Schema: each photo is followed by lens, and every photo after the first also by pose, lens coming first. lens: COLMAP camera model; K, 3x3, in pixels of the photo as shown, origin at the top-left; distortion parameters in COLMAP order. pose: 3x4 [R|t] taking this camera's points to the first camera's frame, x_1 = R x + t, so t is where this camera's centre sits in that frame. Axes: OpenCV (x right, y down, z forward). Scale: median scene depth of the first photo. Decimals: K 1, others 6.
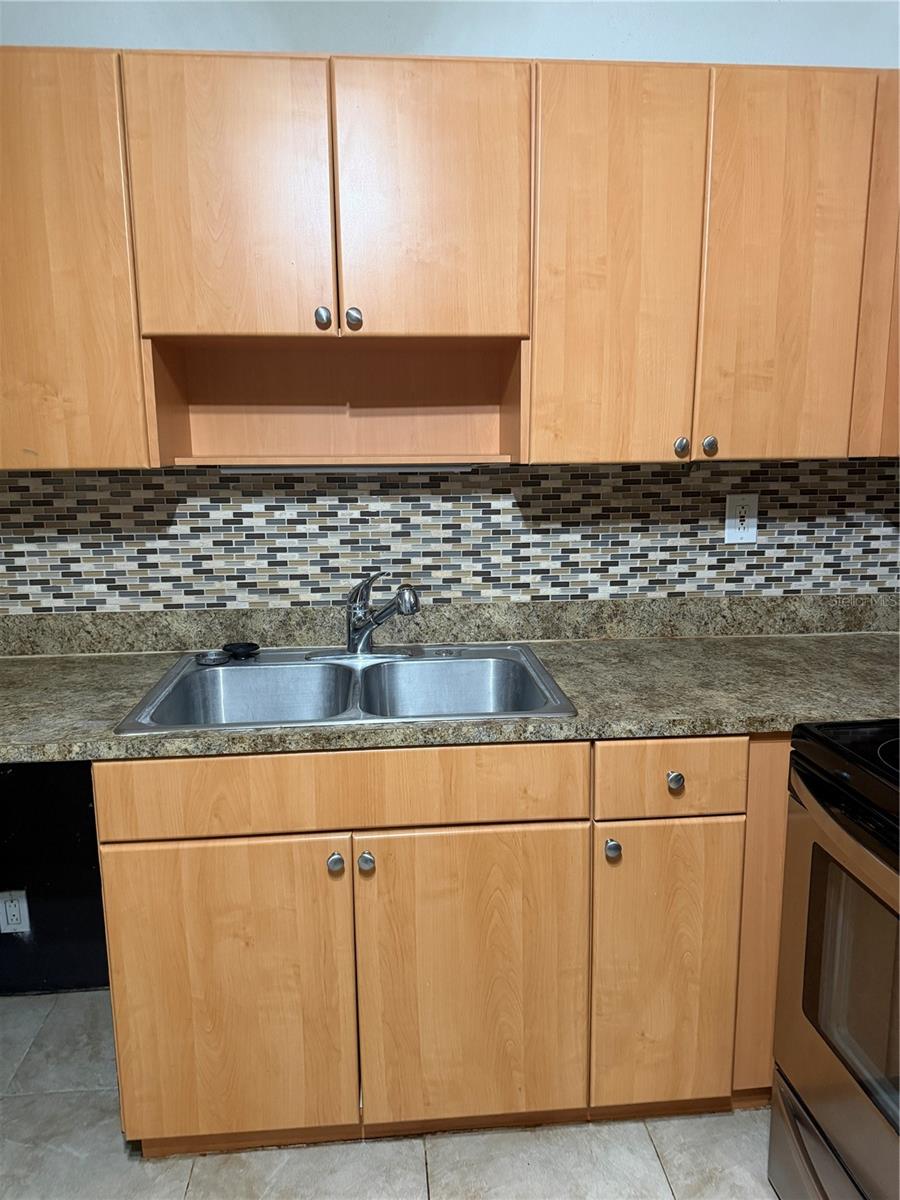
lens RADIAL K [[839.2, 0, 456.3], [0, 839.2, 598.5], [0, 0, 1]] dist [0.132841, -0.248155]
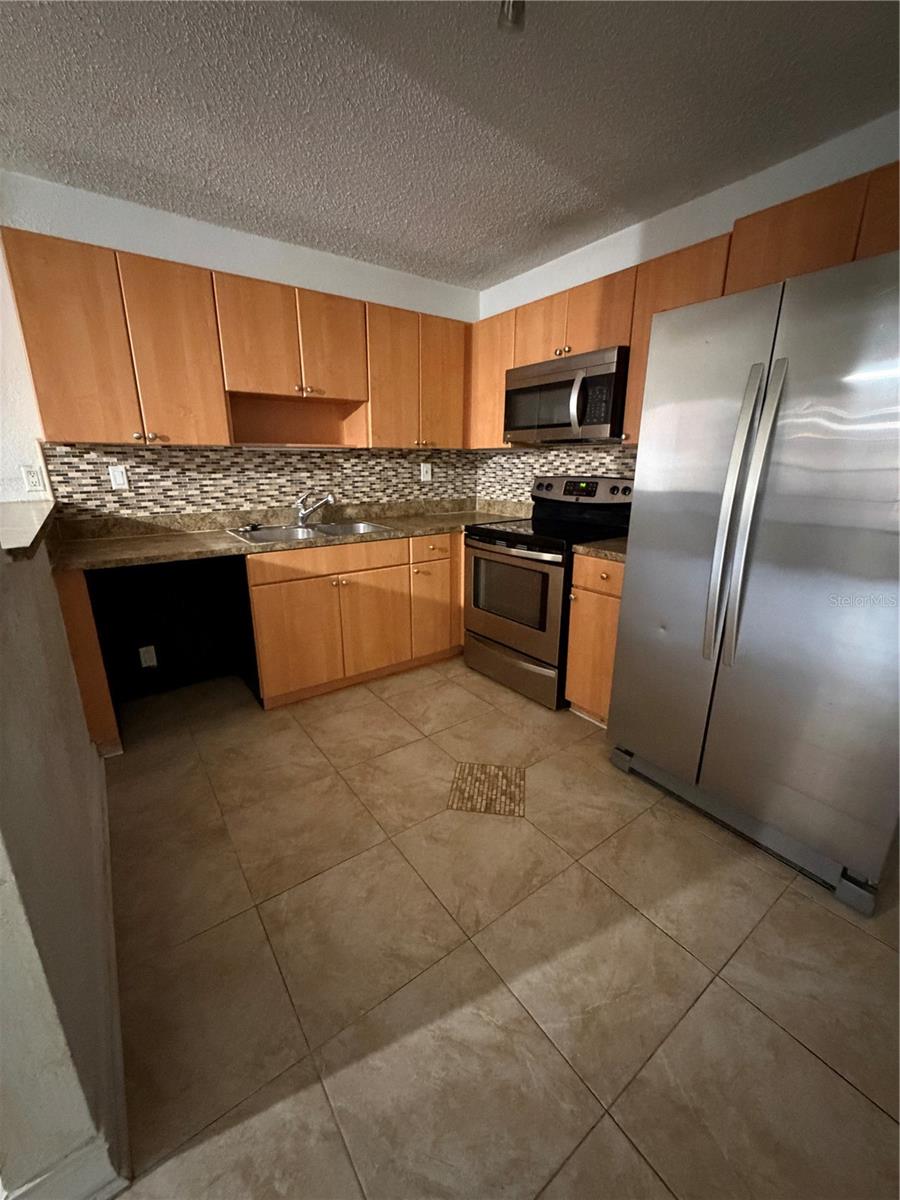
lens RADIAL K [[475.8, 0, 450.0], [0, 475.8, 600.0], [0, 0, 1]] dist [-0.000933, -0.000058]
pose [[0.856569, -0.135241, 0.497996, -0.487050], [0.082726, 0.988553, 0.126171, 0.147028], [-0.509359, -0.066877, 0.857951, -0.474417]]
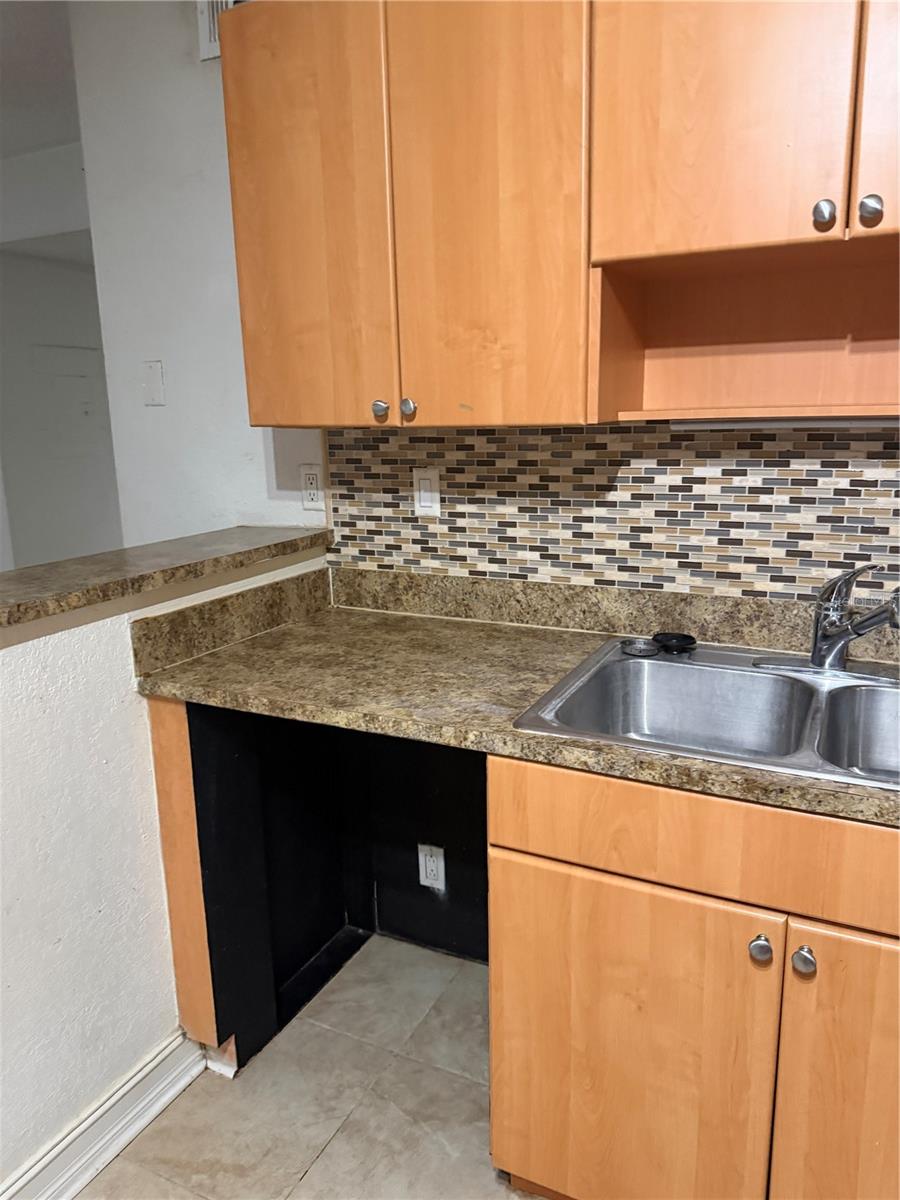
lens RADIAL K [[839.2, 0, 456.3], [0, 839.2, 598.5], [0, 0, 1]] dist [0.132841, -0.248155]
pose [[0.854165, 0.104747, -0.509343, -0.016033], [-0.083077, 0.994409, 0.065182, -0.019334], [0.513323, -0.013361, 0.858092, 0.170937]]
